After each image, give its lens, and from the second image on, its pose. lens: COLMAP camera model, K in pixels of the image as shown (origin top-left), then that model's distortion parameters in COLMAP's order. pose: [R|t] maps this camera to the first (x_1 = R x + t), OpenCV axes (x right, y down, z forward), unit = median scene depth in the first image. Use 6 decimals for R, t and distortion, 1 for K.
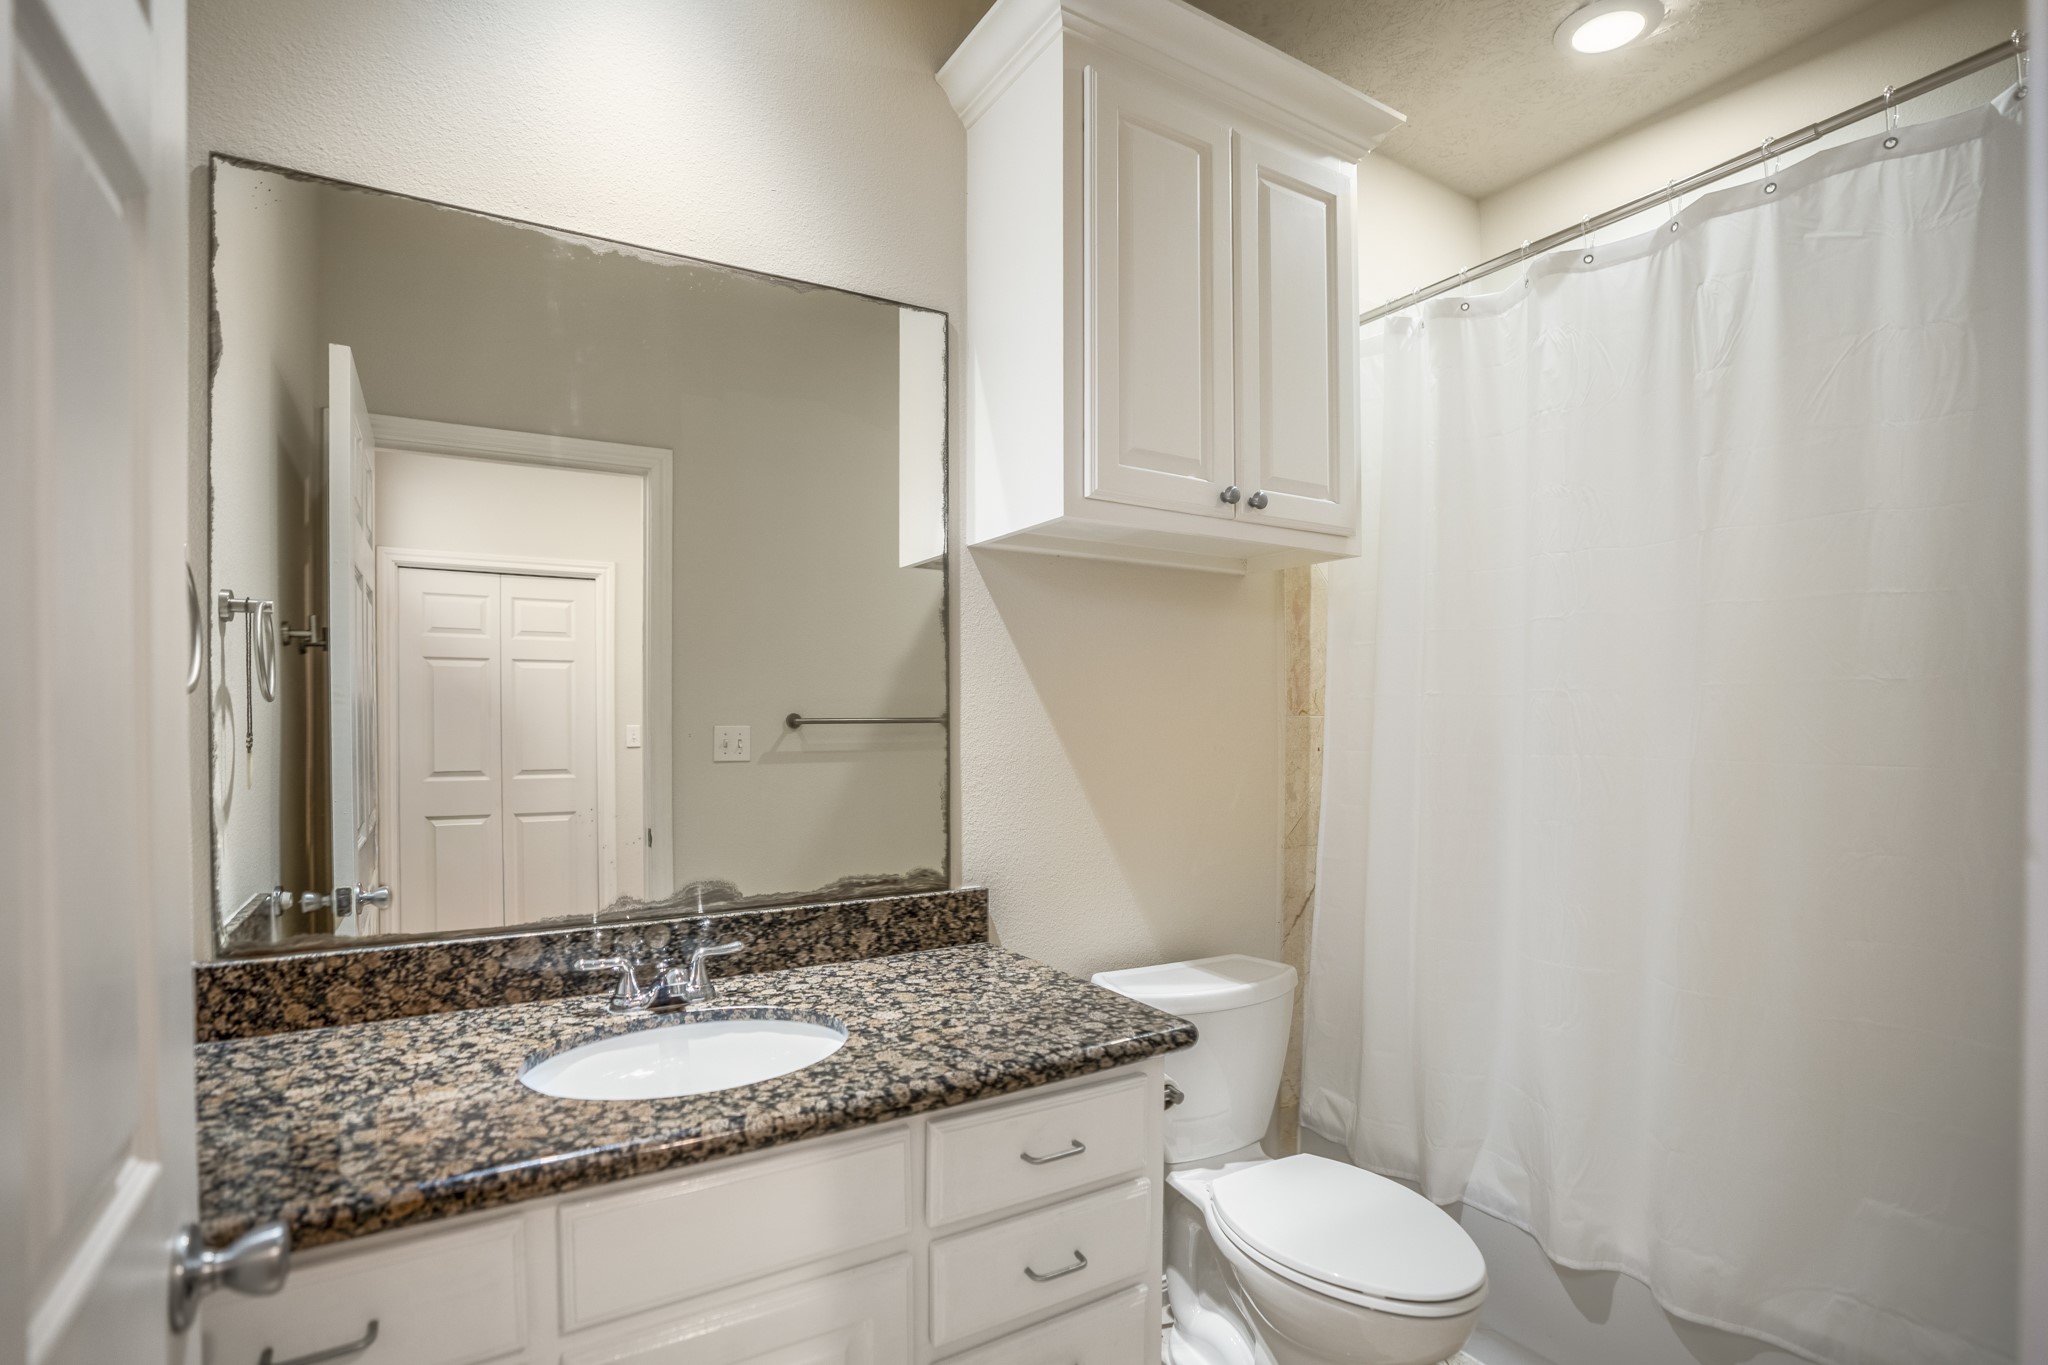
lens RADIAL K [[953.8, 0, 1025.9], [0, 953.8, 666.2], [0, 0, 1]] dist [-0.070838, 0.033891]
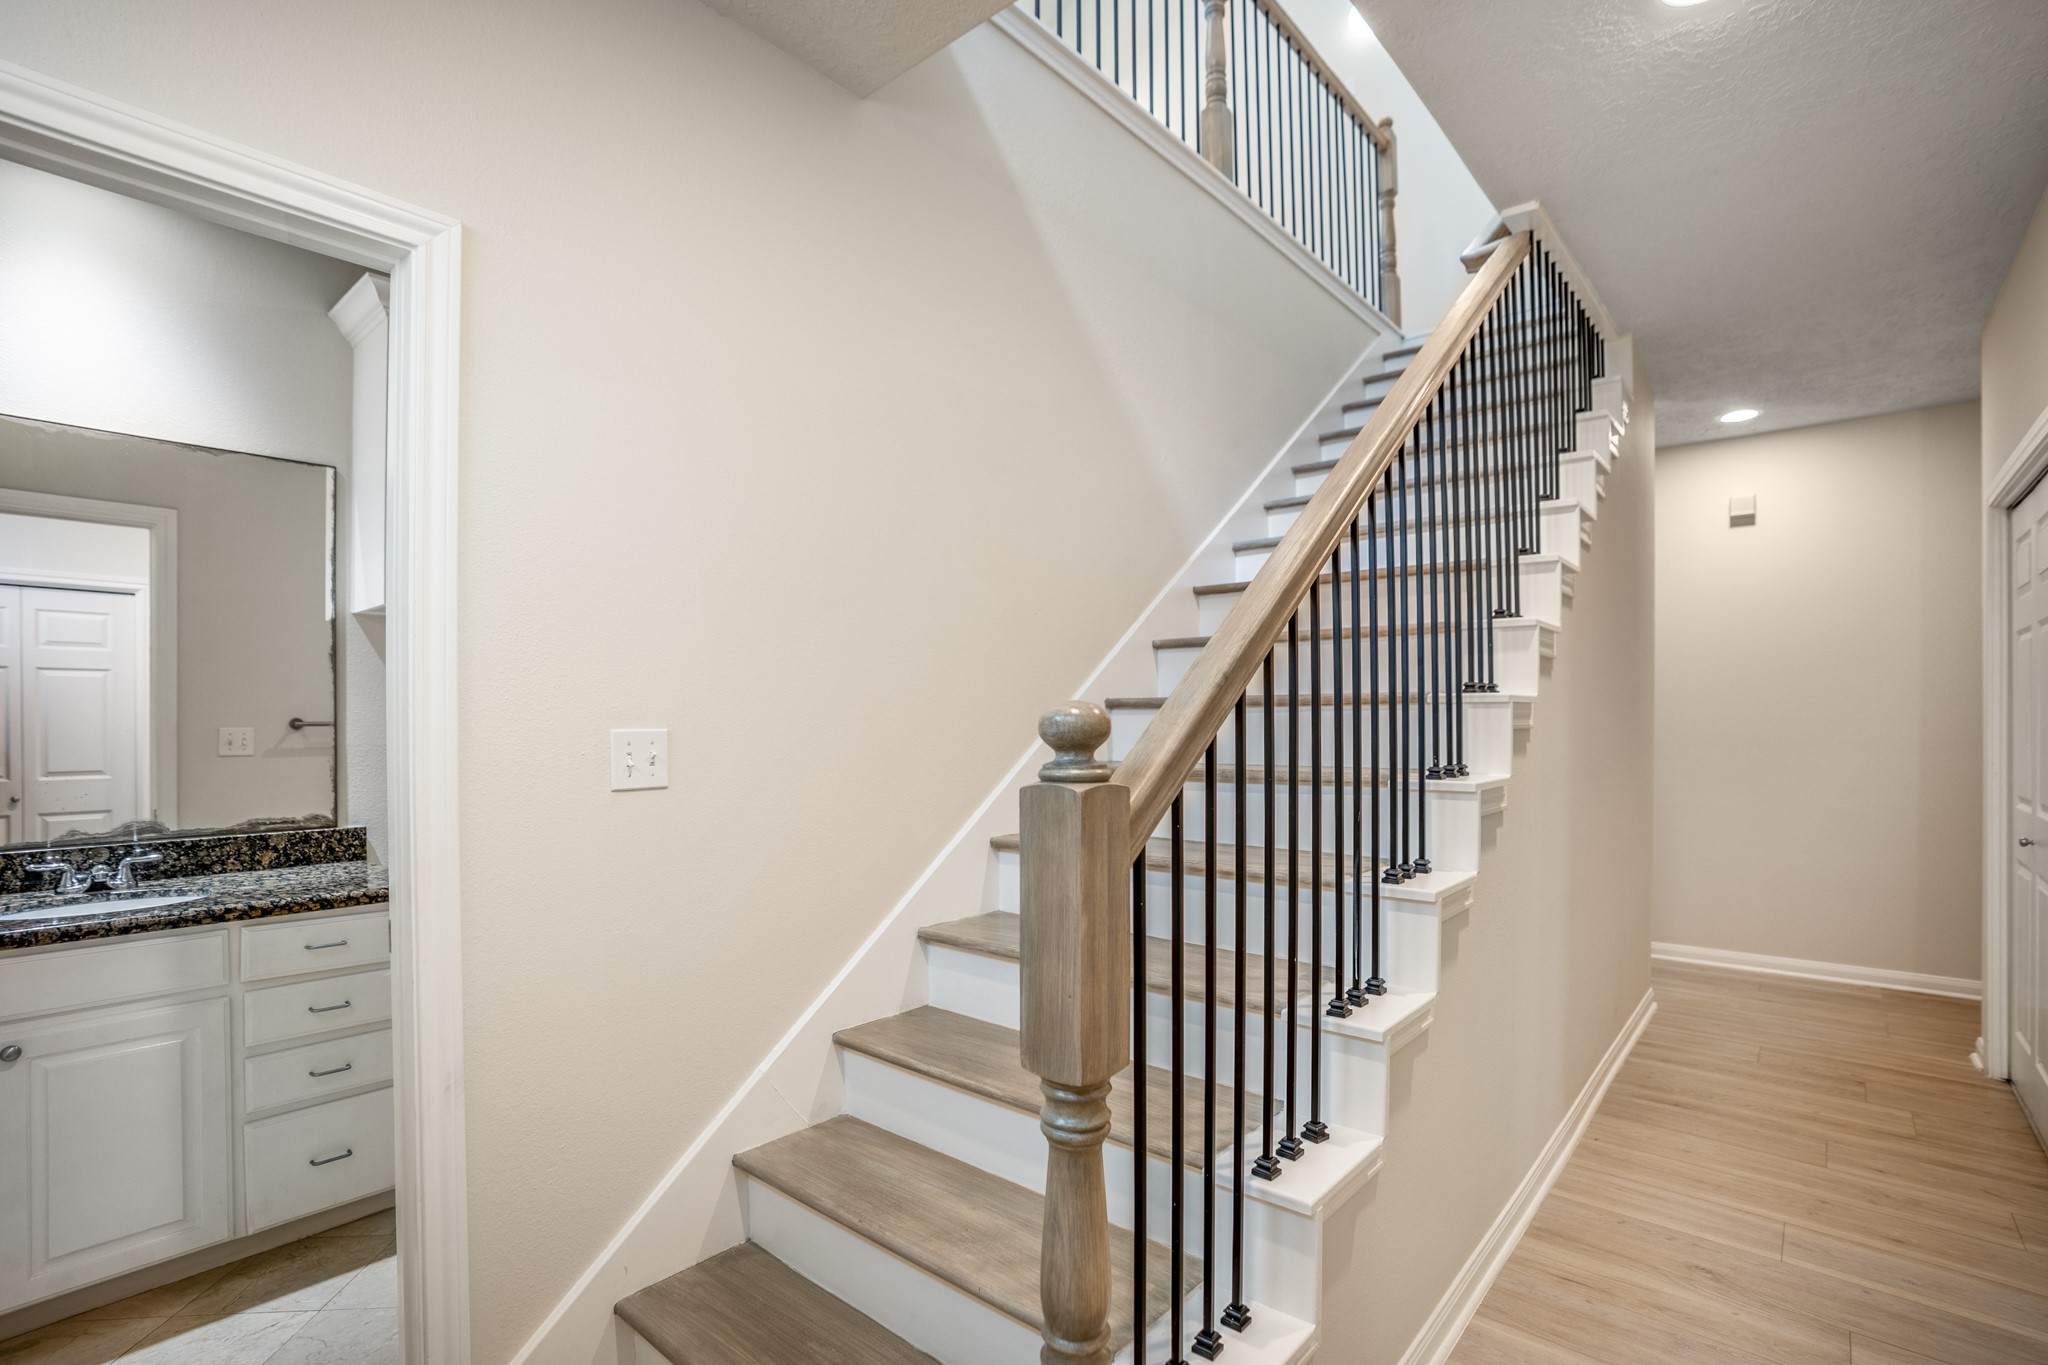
lens RADIAL K [[942.3, 0, 1010.2], [0, 942.3, 683.8], [0, 0, 1]] dist [-0.059927, 0.023932]
pose [[0.956714, 0.010772, 0.290830, 0.584375], [-0.014162, 0.999854, 0.009554, -0.040032], [-0.290684, -0.013259, 0.956727, -0.852217]]
